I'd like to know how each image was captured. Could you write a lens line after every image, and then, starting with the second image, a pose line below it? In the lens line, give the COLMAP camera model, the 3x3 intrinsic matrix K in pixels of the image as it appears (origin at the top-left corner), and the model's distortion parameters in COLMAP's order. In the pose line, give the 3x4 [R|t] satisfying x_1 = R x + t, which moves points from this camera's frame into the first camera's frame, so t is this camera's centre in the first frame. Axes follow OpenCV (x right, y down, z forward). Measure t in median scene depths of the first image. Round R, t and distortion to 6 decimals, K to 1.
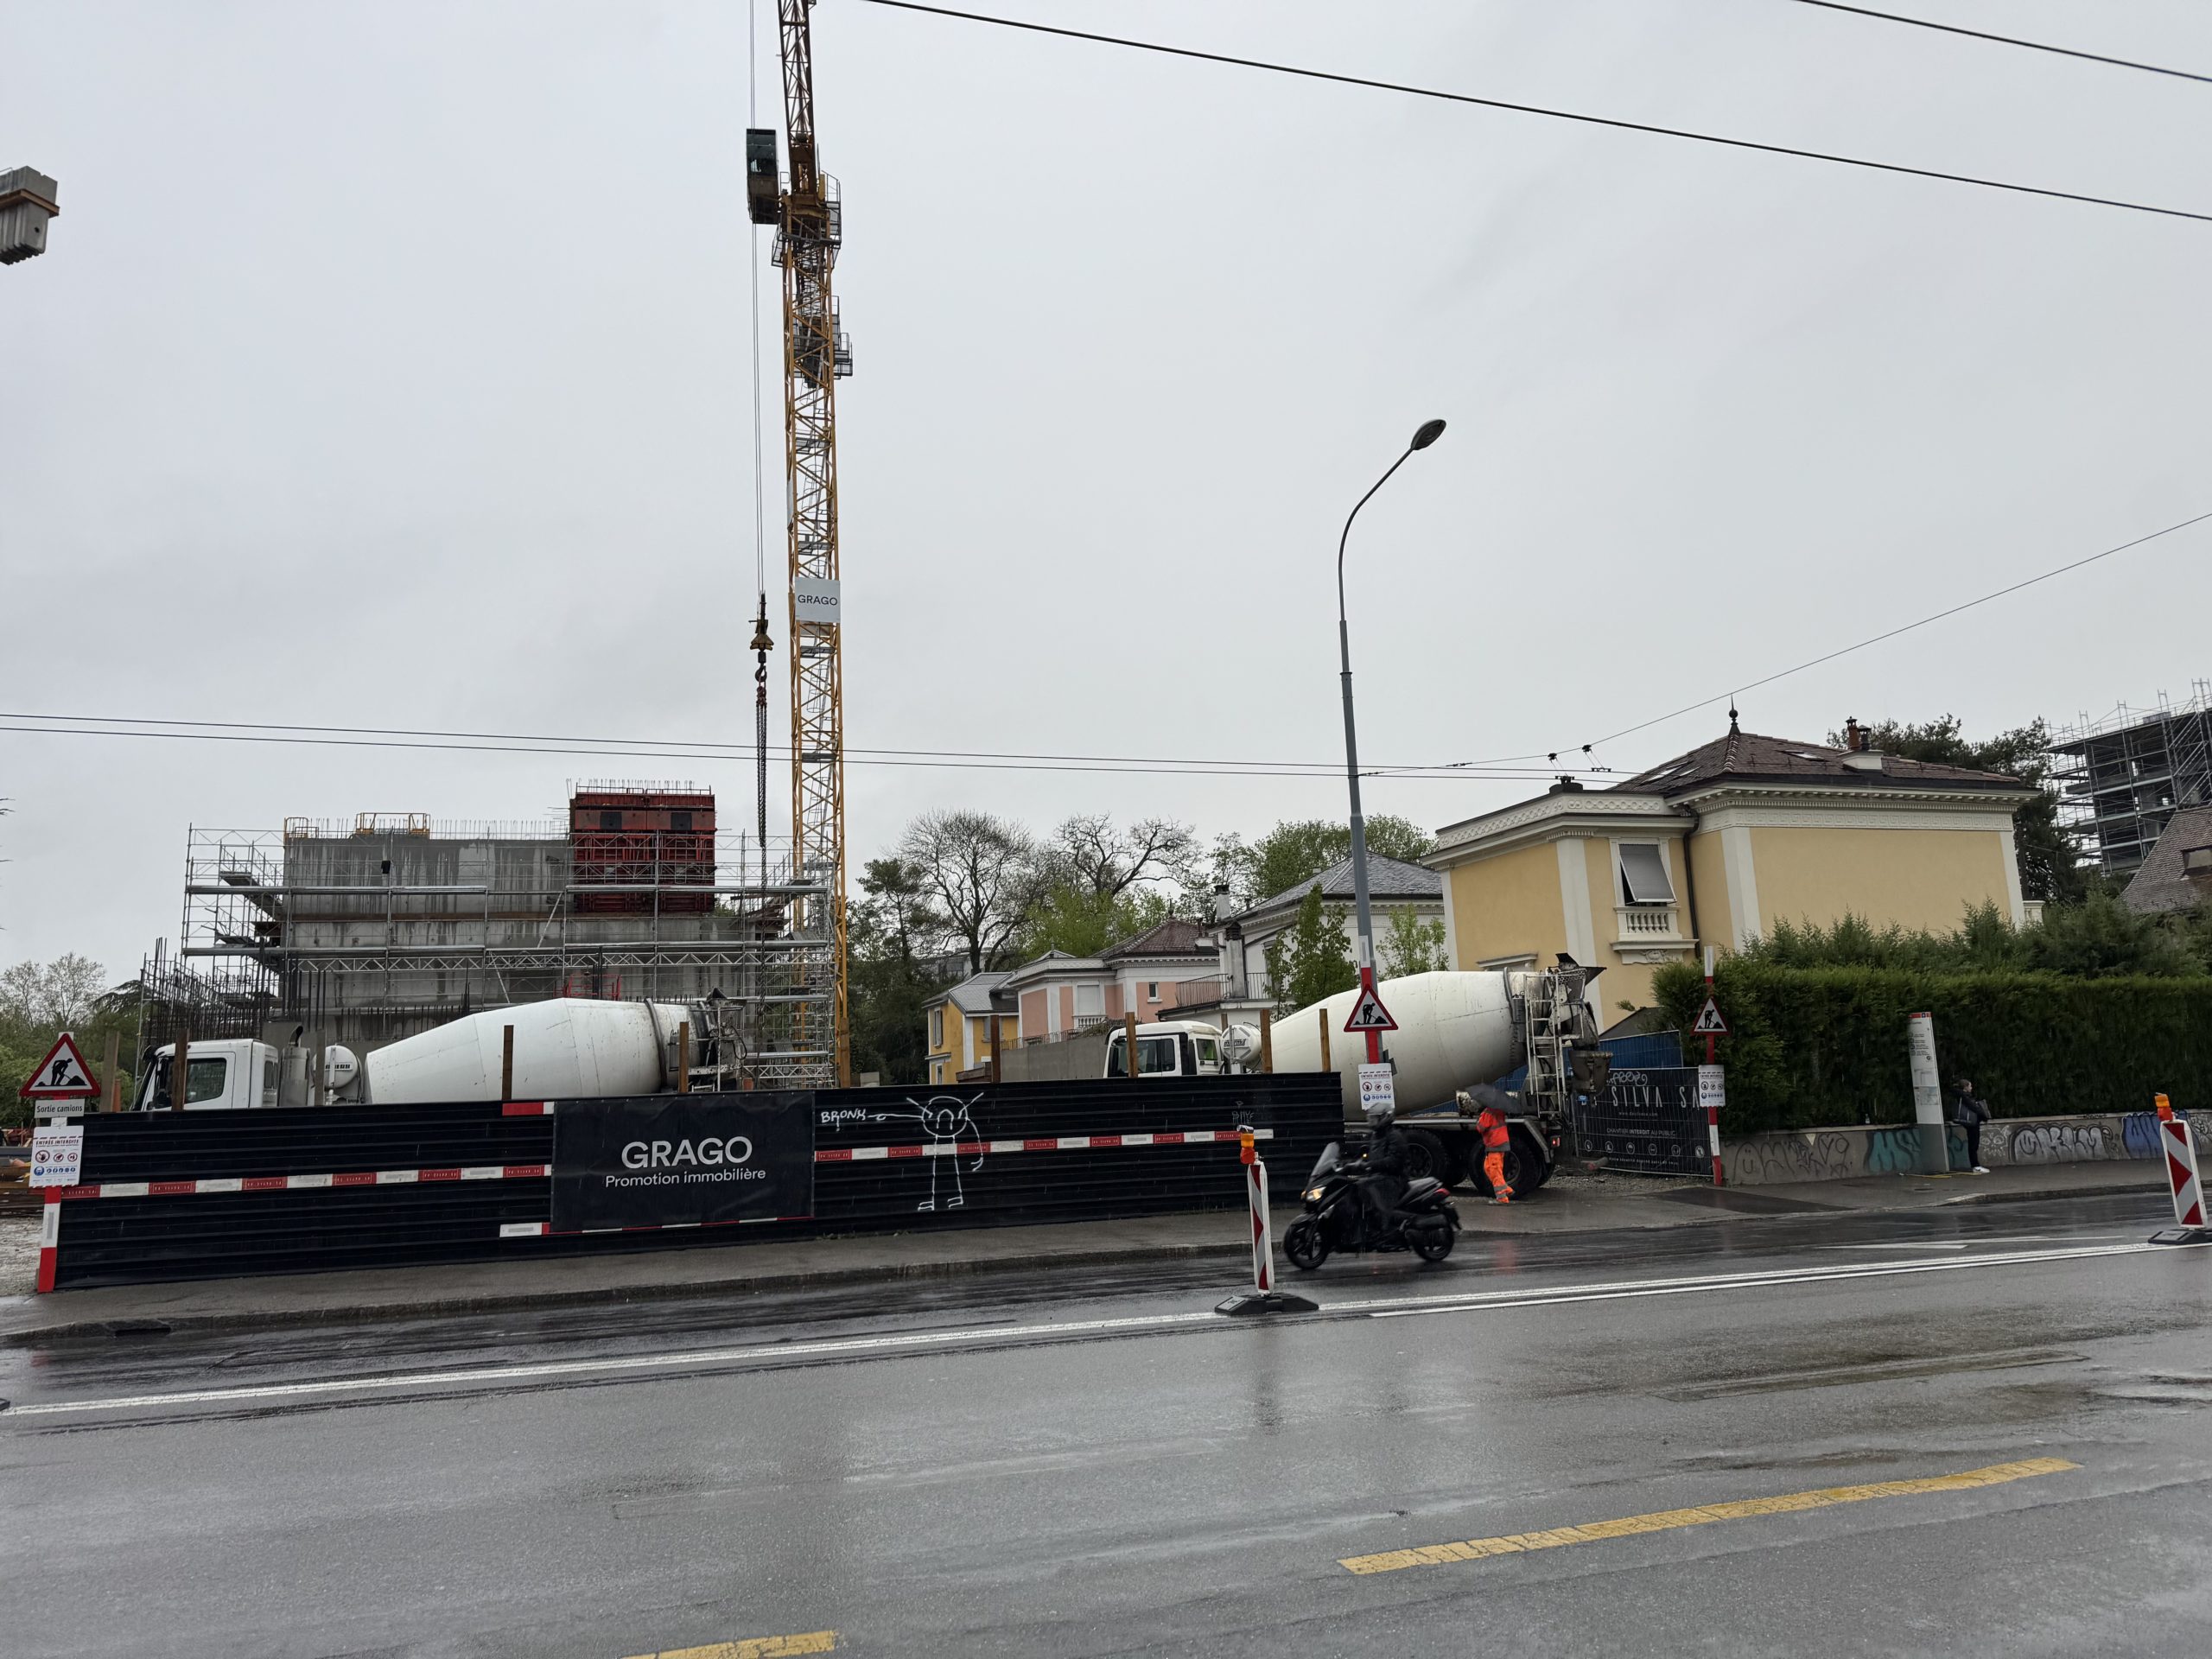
lens RADIAL K [[1577.6, 0, 1106.0], [0, 1577.6, 829.5], [0, 0, 1]] dist [0.094442, -0.071275]
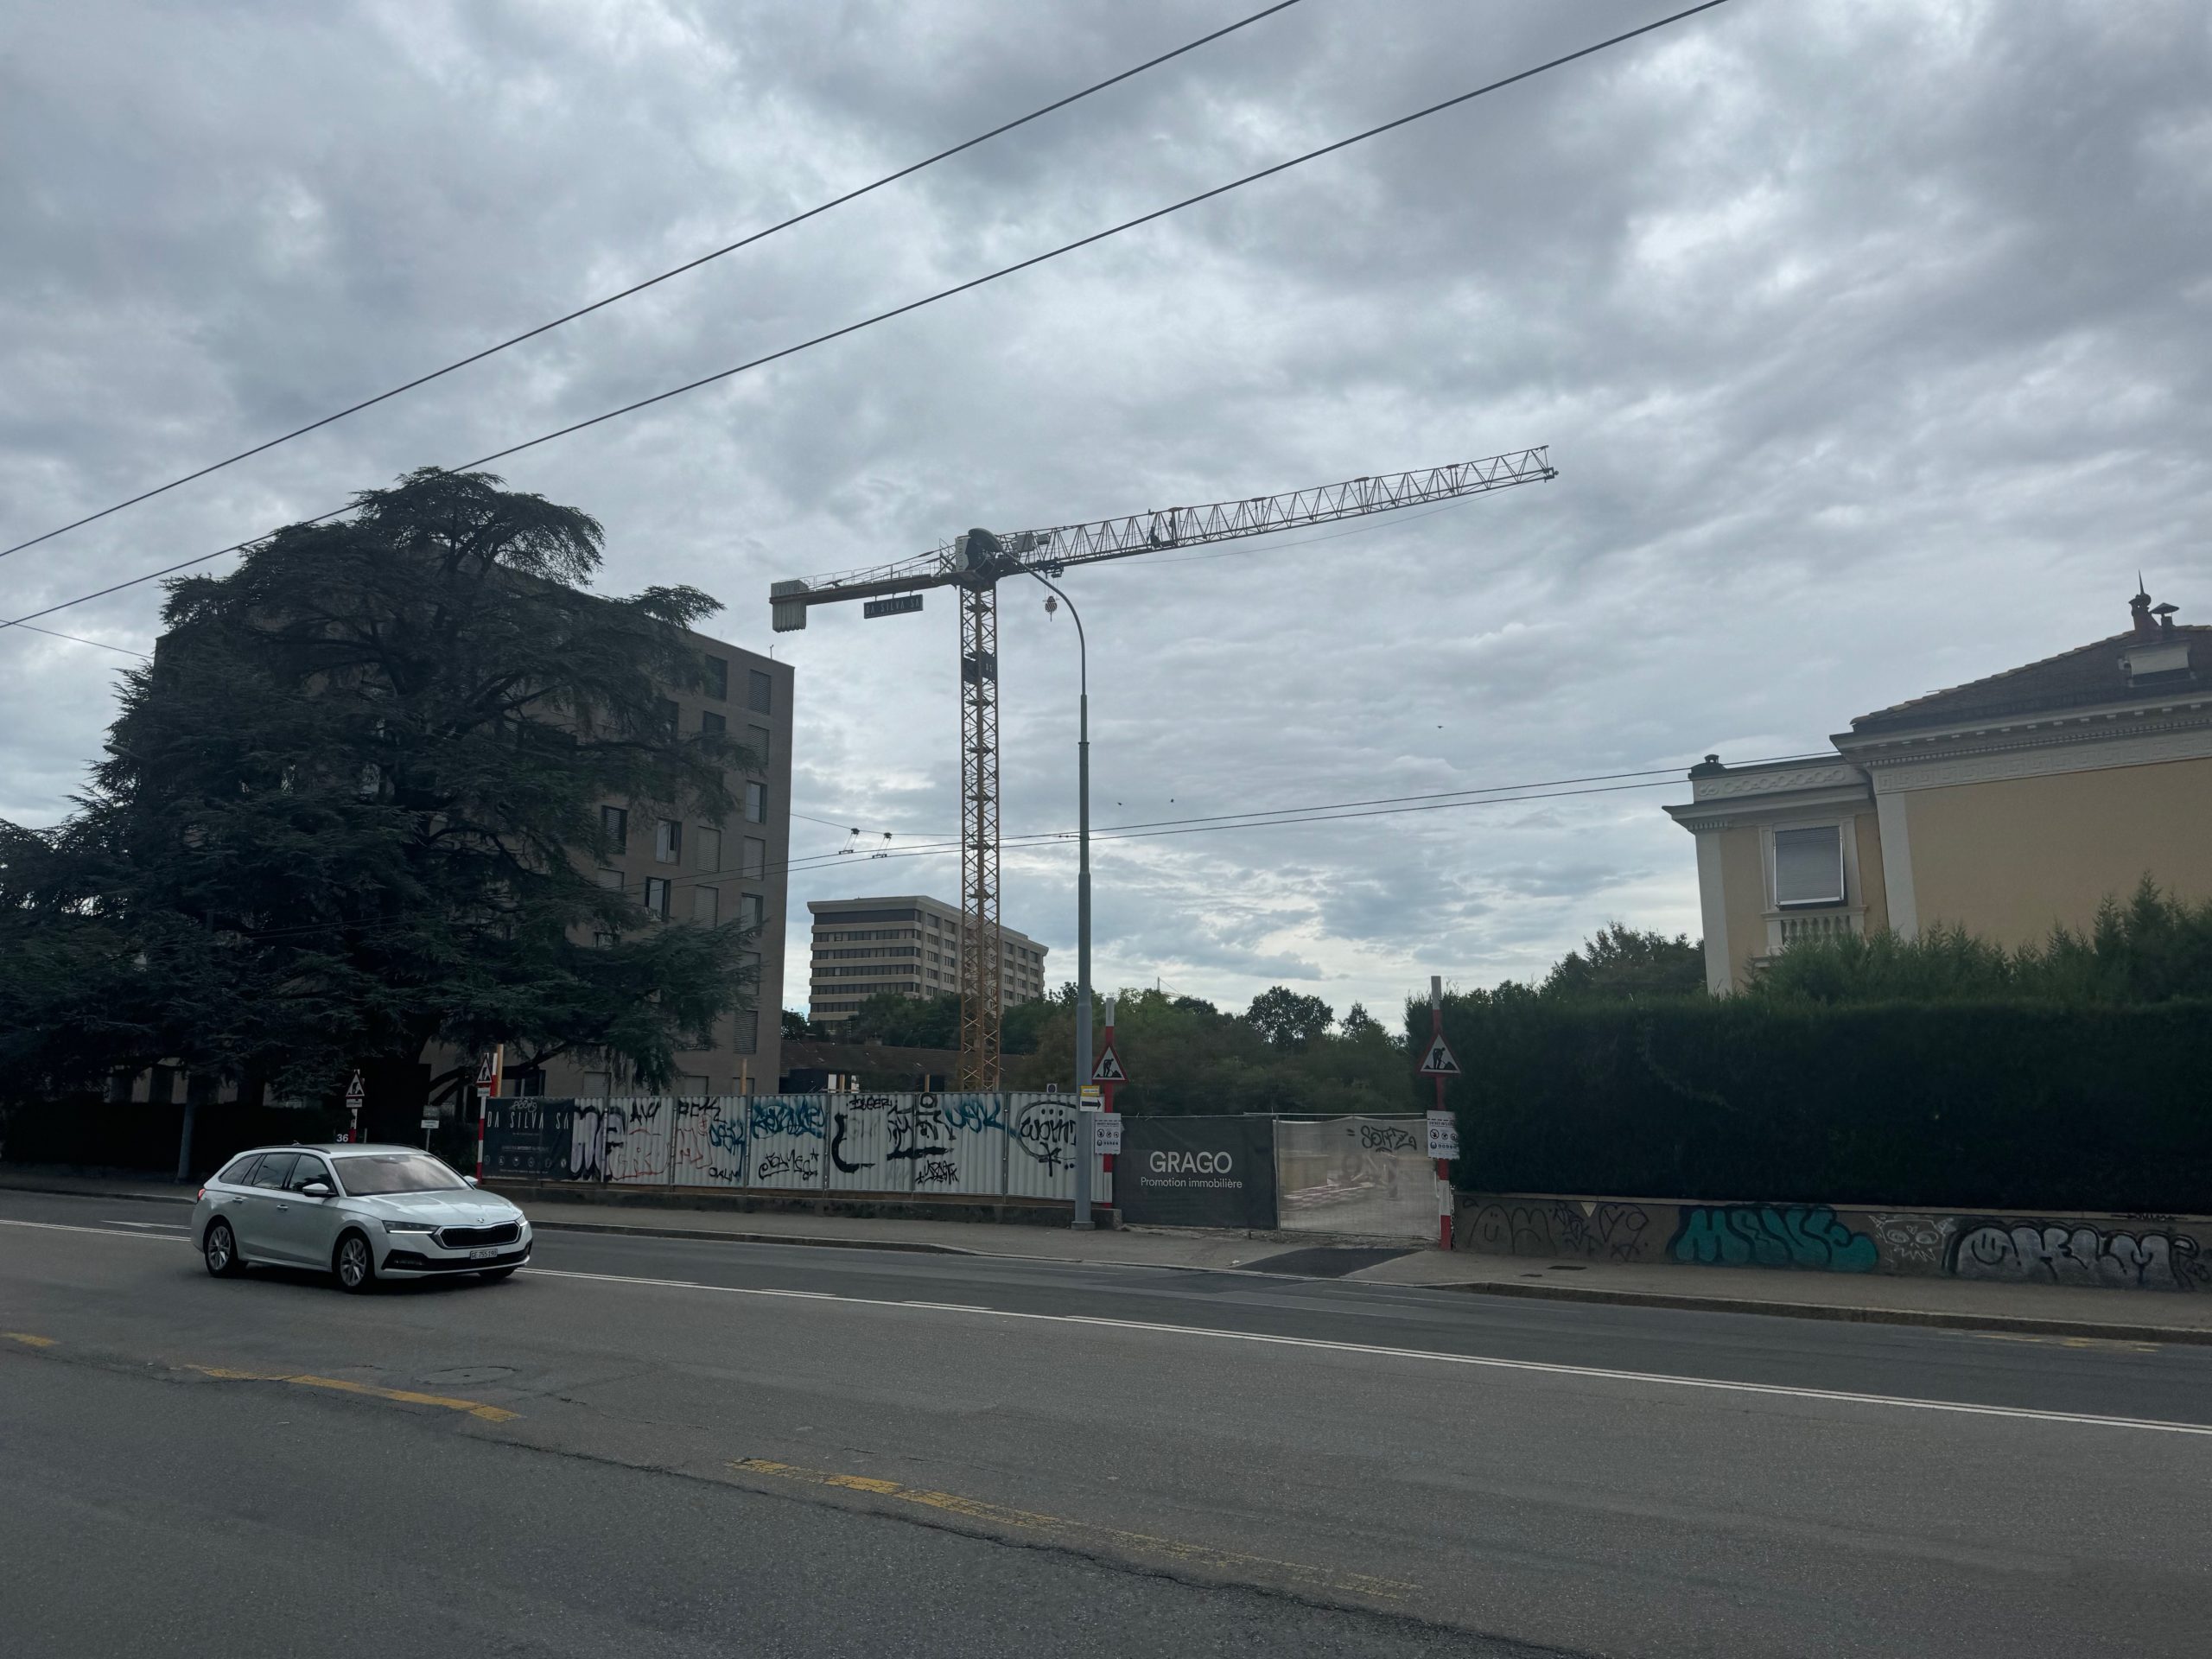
lens RADIAL K [[1594.8, 0, 1106.0], [0, 1594.8, 829.5], [0, 0, 1]] dist [0.191402, -0.202848]
pose [[0.582734, -0.110724, -0.805084, 0.792491], [0.107242, 0.992488, -0.058874, 0.020743], [0.805556, -0.052031, 0.590231, 0.266148]]
